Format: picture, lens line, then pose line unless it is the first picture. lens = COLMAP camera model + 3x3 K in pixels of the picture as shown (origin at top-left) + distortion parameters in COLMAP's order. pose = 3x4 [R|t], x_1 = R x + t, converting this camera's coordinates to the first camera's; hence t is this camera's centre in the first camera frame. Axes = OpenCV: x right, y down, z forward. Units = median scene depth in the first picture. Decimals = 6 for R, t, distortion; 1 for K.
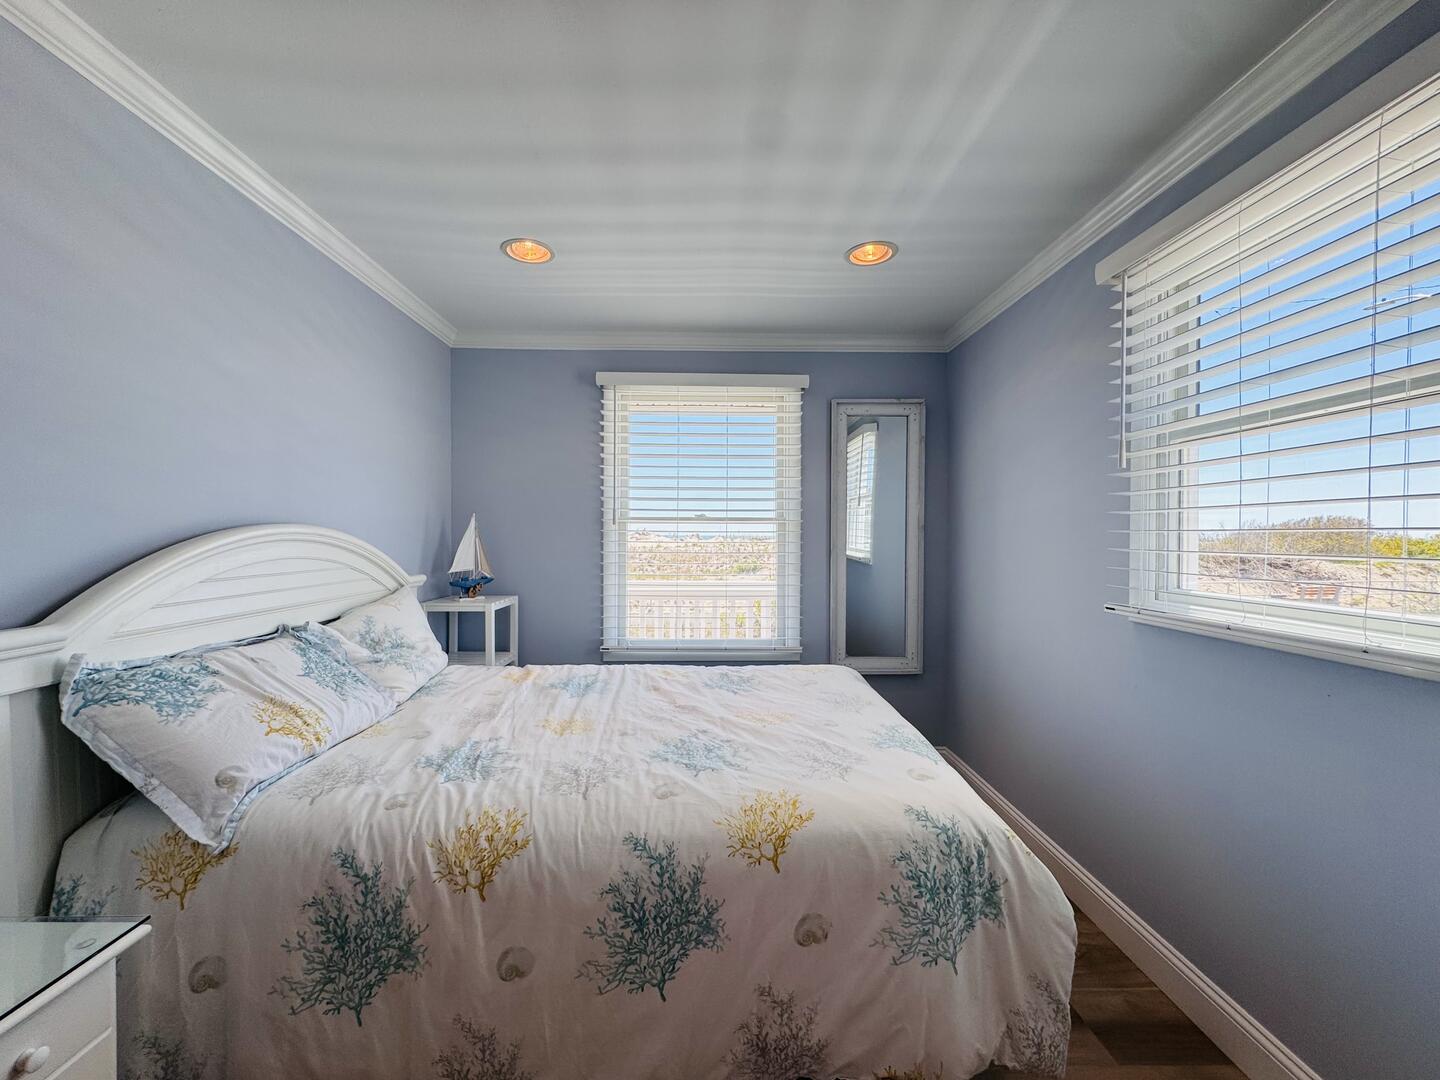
lens RADIAL K [[575.4, 0, 715.9], [0, 575.4, 541.5], [0, 0, 1]] dist [-0.001975, -0.000099]
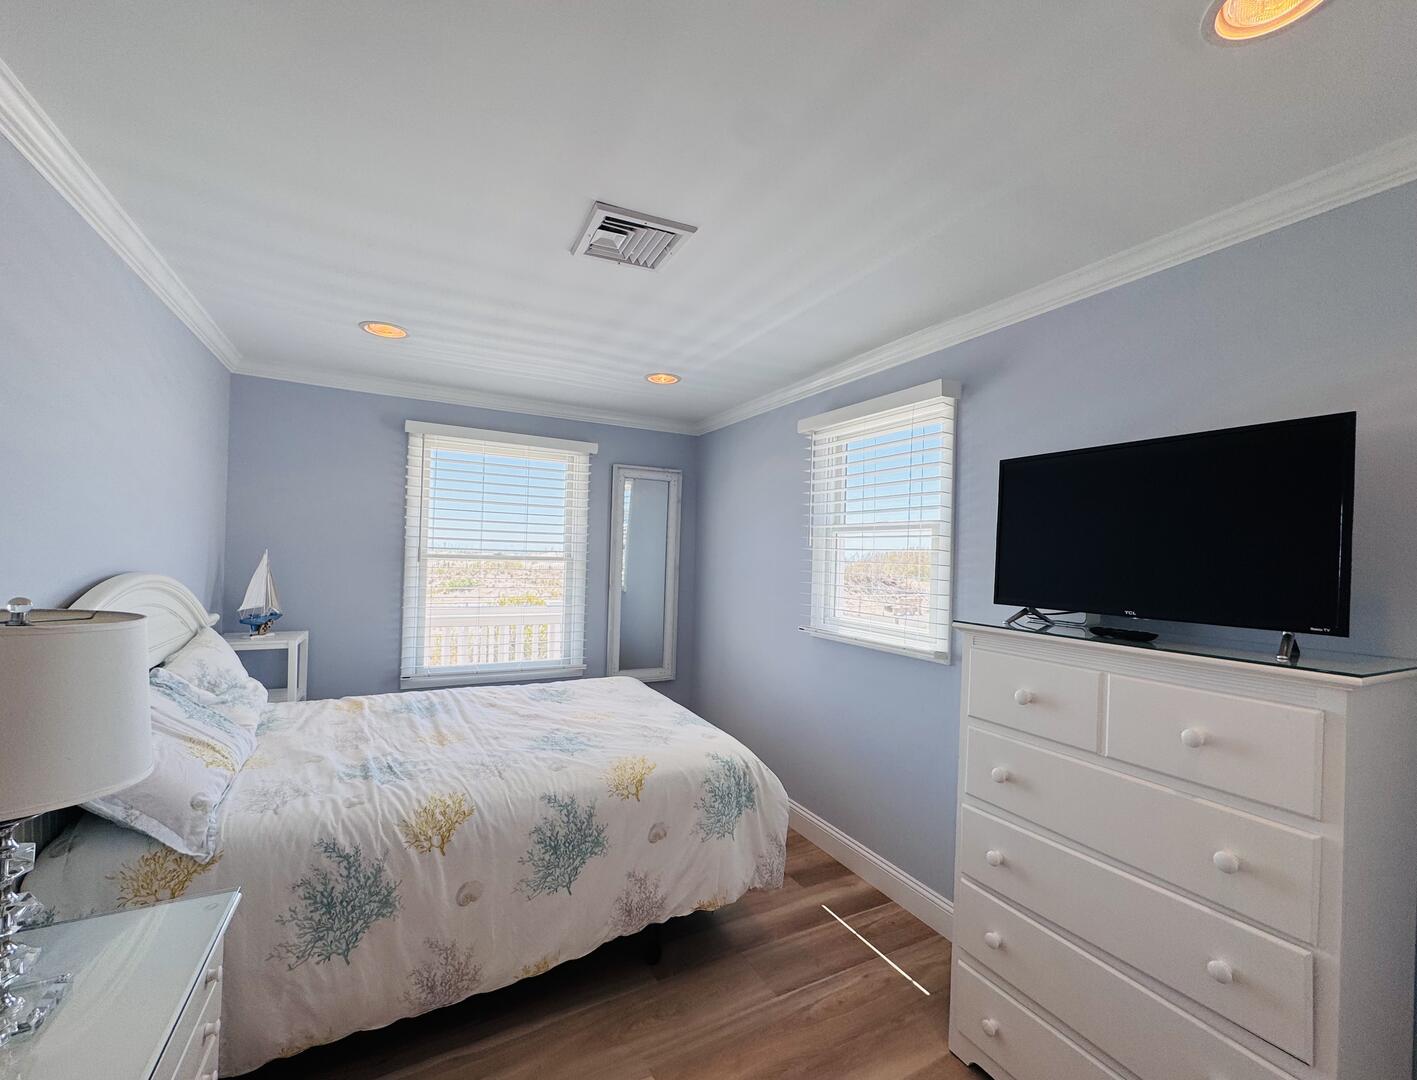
lens RADIAL K [[582.8, 0, 703.5], [0, 582.8, 550.4], [0, 0, 1]] dist [-0.000327, -0.000017]
pose [[0.893681, 0.025954, 0.447953, -0.459771], [-0.021453, 0.999656, -0.015118, -0.110933], [-0.448191, 0.003901, 0.893930, -0.534947]]
